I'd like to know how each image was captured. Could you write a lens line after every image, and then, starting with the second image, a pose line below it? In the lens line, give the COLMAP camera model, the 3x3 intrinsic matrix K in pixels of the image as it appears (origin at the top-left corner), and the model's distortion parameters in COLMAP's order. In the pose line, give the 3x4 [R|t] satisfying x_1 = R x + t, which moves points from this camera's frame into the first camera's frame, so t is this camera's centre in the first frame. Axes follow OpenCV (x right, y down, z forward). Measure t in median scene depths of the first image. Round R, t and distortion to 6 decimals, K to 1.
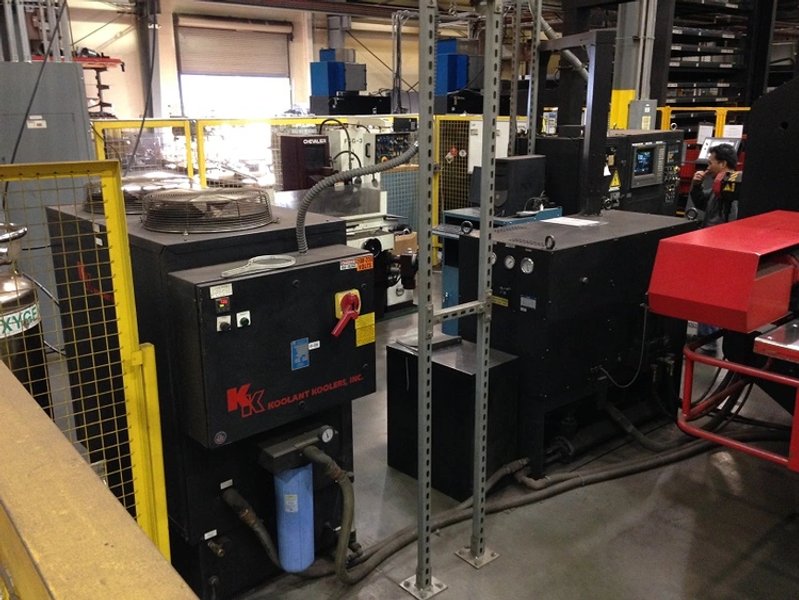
lens RADIAL K [[726.1, 0, 399.5], [0, 726.1, 300.0], [0, 0, 1]] dist [0.157445, -0.240461]
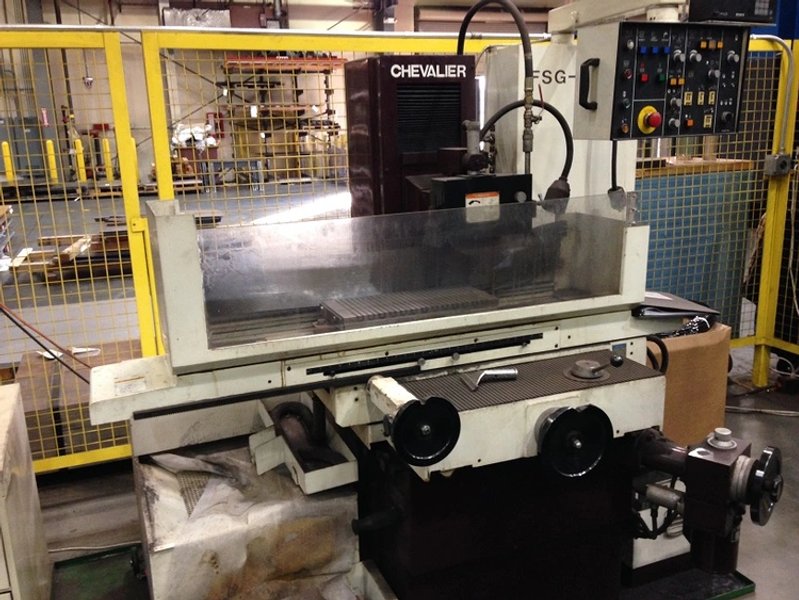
lens RADIAL K [[726.1, 0, 399.5], [0, 726.1, 300.0], [0, 0, 1]] dist [0.157445, -0.240461]
pose [[0.937921, 0.061091, -0.341427, -0.008573], [-0.068993, 0.997556, -0.011038, -0.108446], [0.339919, 0.033909, 0.939843, 0.682013]]
